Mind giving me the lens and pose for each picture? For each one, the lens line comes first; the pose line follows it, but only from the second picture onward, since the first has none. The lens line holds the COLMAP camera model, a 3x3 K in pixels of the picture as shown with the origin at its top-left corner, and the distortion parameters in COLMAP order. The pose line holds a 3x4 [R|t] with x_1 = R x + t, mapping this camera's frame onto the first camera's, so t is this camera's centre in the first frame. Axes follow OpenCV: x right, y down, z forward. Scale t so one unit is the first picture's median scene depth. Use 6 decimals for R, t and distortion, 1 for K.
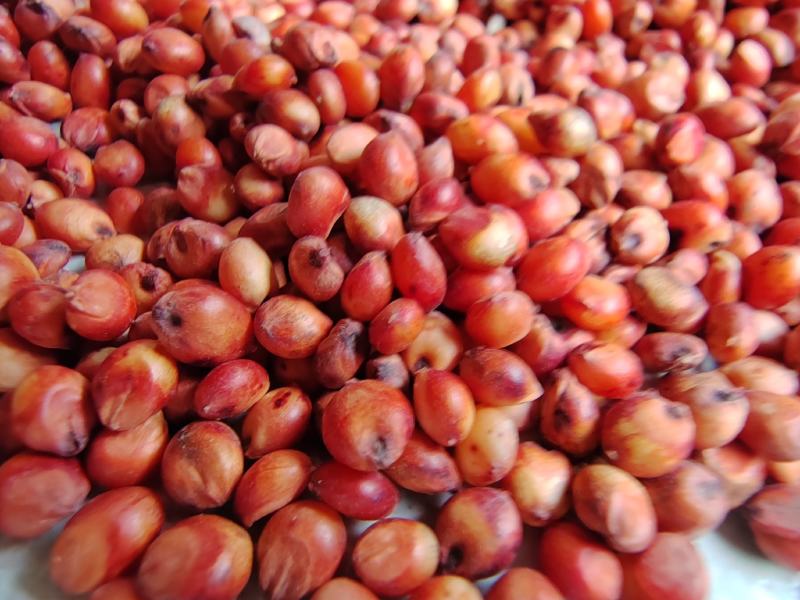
lens RADIAL K [[573.6, 0, 400.0], [0, 573.6, 300.0], [0, 0, 1]] dist [0.008860, 0.000986]
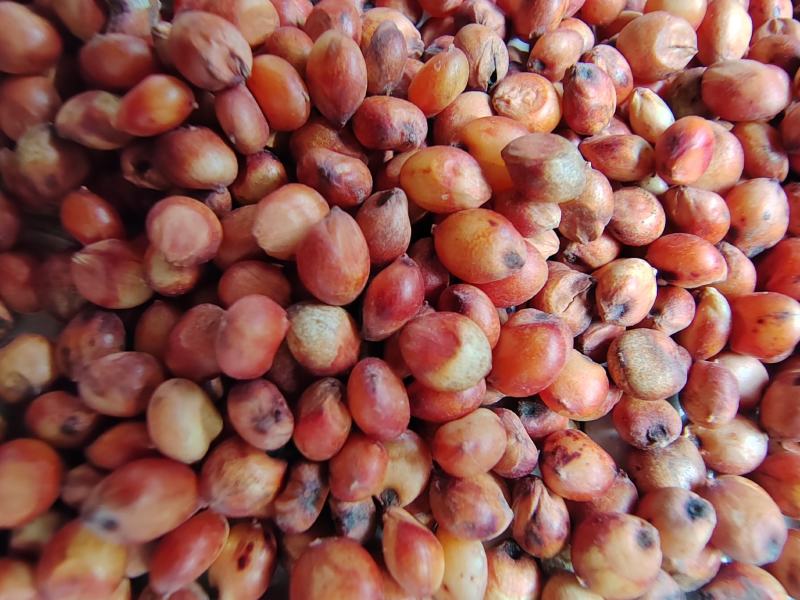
lens RADIAL K [[573.6, 0, 400.0], [0, 573.6, 300.0], [0, 0, 1]] dist [0.008860, 0.000986]
pose [[0.996129, -0.072948, 0.049049, 0.029590], [0.048336, 0.920598, 0.387508, -0.483337], [-0.073422, -0.383637, 0.920561, 0.224481]]
